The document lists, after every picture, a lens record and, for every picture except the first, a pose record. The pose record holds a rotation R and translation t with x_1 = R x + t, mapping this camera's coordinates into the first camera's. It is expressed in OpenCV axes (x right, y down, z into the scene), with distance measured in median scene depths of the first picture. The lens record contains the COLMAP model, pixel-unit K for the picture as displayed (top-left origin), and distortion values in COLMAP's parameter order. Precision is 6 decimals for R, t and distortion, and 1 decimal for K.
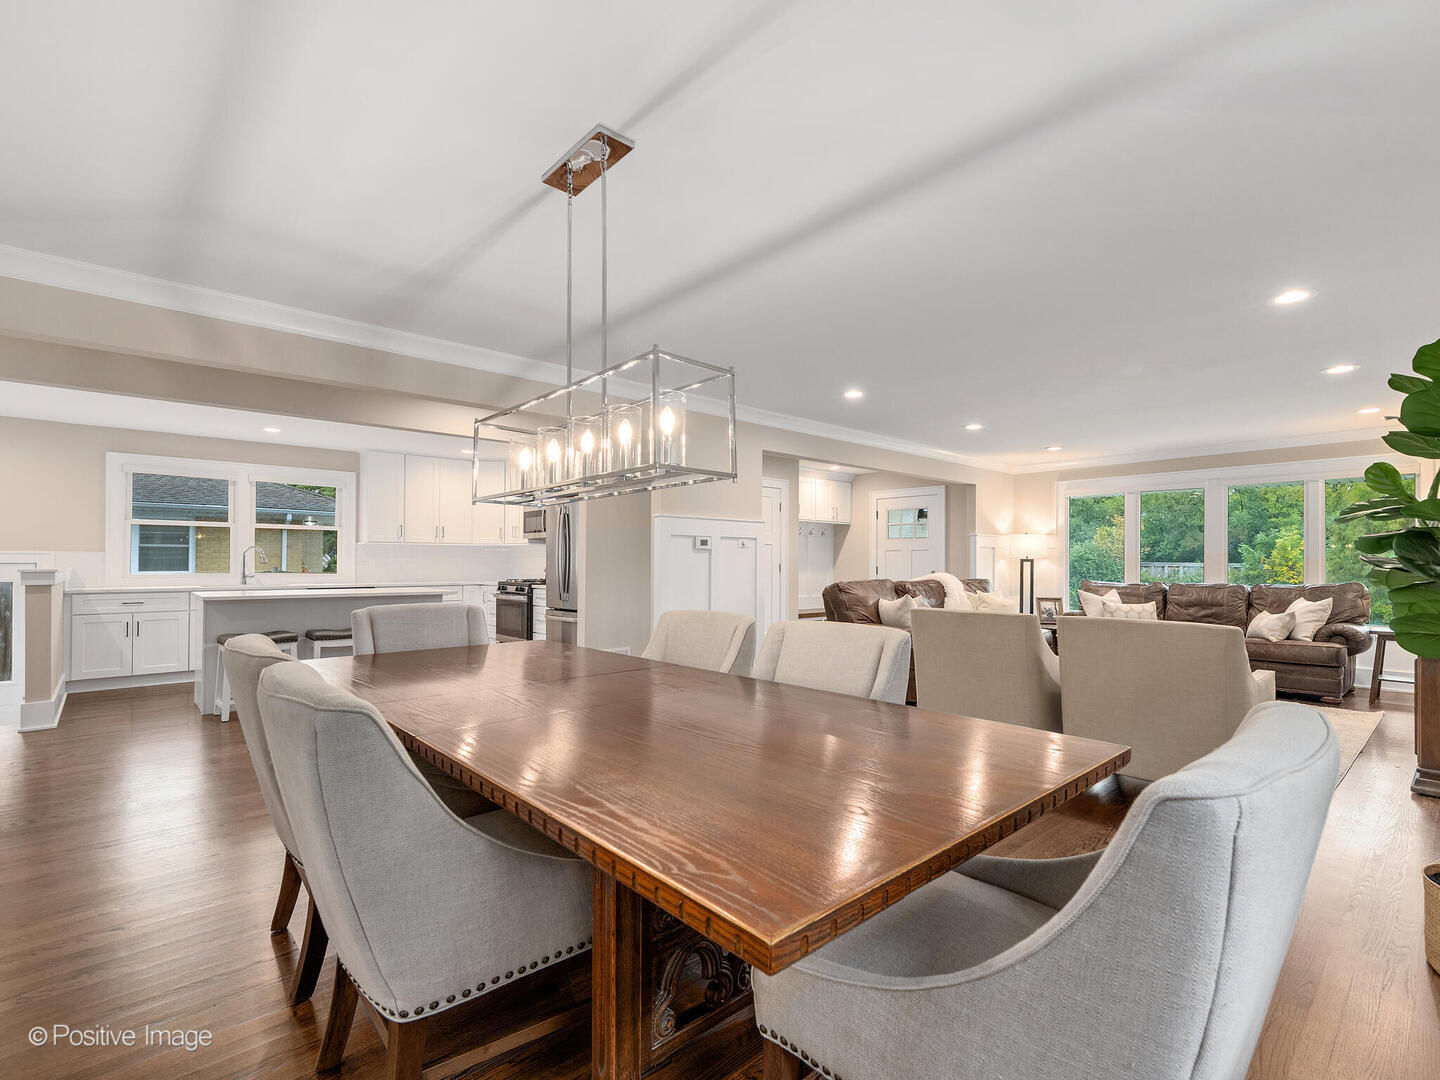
lens RADIAL K [[664.5, 0, 732.9], [0, 664.5, 554.5], [0, 0, 1]] dist [0.003521, -0.001068]
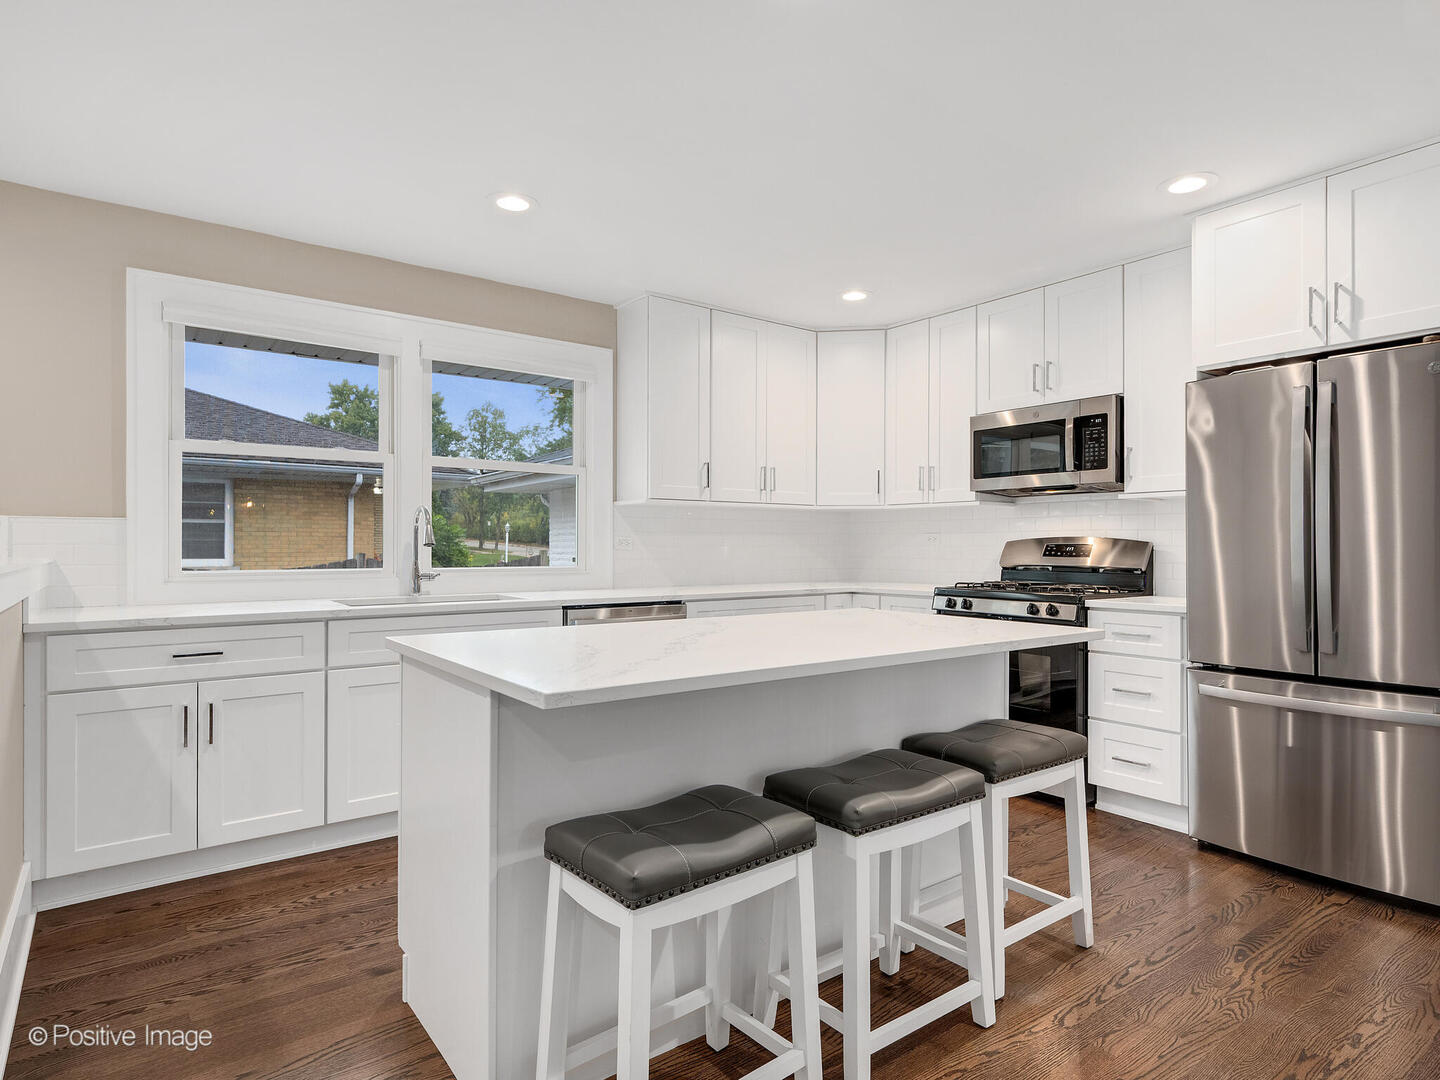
lens RADIAL K [[803.2, 0, 718.2], [0, 803.2, 541.5], [0, 0, 1]] dist [0.001939, 0.000010]
pose [[0.994519, -0.001772, -0.104538, -0.469231], [0.002385, 0.999981, 0.005743, 0.007671], [0.104526, -0.005961, 0.994504, 0.485670]]
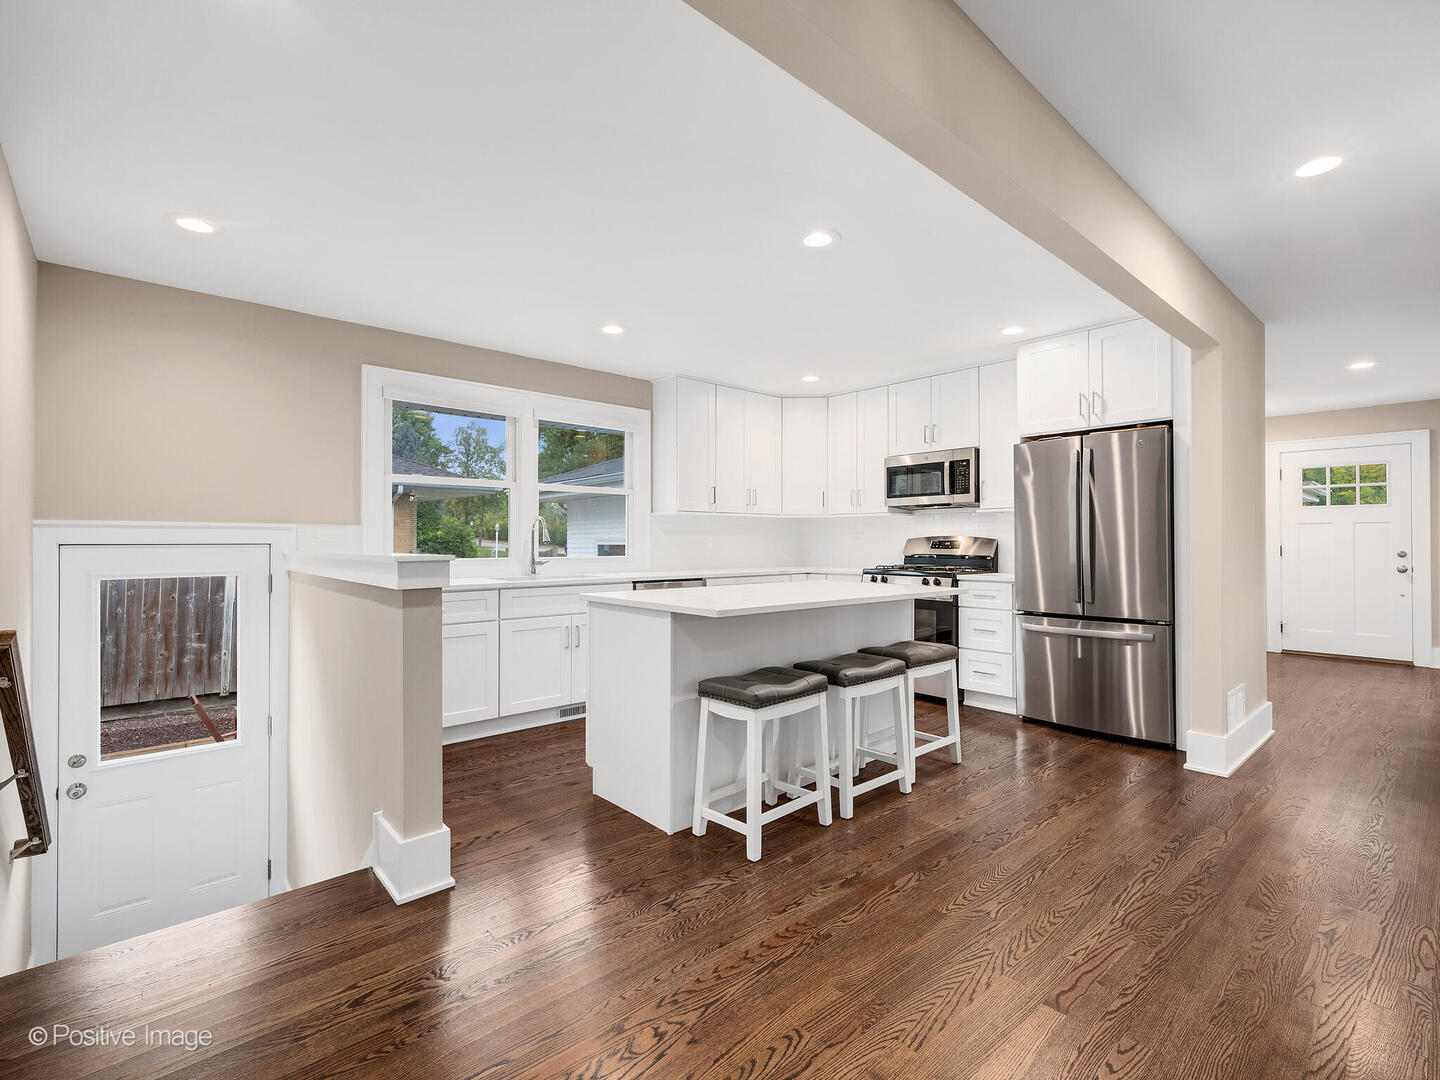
lens RADIAL K [[664.5, 0, 722.1], [0, 664.5, 535.0], [0, 0, 1]] dist [0.003521, -0.001068]
pose [[0.999841, -0.004388, -0.017298, -0.518751], [0.004409, 0.999990, 0.001182, 0.005434], [0.017293, -0.001258, 0.999850, 0.334059]]
